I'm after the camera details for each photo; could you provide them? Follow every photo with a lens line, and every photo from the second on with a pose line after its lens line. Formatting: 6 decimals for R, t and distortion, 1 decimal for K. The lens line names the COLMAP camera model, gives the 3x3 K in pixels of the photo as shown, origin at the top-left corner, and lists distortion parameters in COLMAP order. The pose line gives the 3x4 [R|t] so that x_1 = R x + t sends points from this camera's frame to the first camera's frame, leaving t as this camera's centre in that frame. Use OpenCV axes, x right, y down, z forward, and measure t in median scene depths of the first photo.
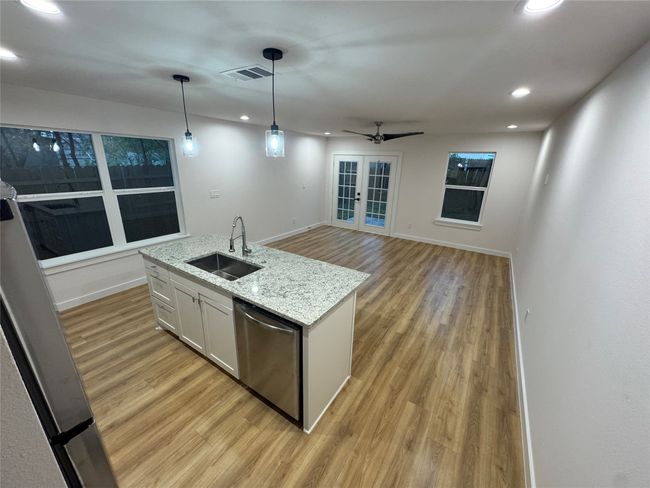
lens RADIAL K [[259.6, 0, 324.3], [0, 259.6, 244.4], [0, 0, 1]] dist [-0.001910, -0.000519]
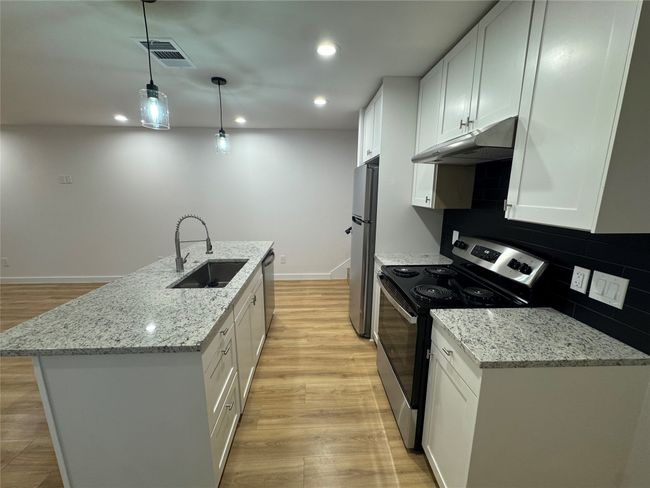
lens RADIAL K [[259.6, 0, 324.6], [0, 259.6, 246.0], [0, 0, 1]] dist [-0.001910, -0.000519]
pose [[-0.597880, -0.192569, 0.778111, -0.632829], [0.224345, 0.891722, 0.393066, -0.125793], [-0.769551, 0.409572, -0.489942, 0.564764]]
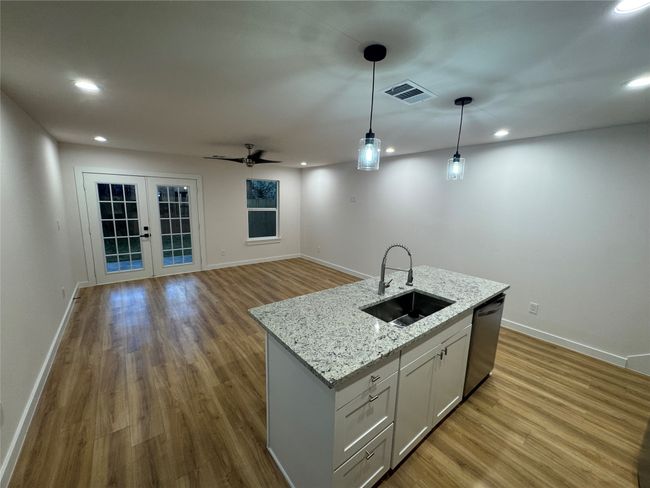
lens RADIAL K [[259.6, 0, 324.1], [0, 259.6, 245.4], [0, 0, 1]] dist [-0.001910, -0.000519]
pose [[0.309416, -0.184766, 0.932804, -0.606556], [0.273885, 0.956690, 0.098648, -0.128520], [-0.910631, 0.224958, 0.346620, 0.469884]]
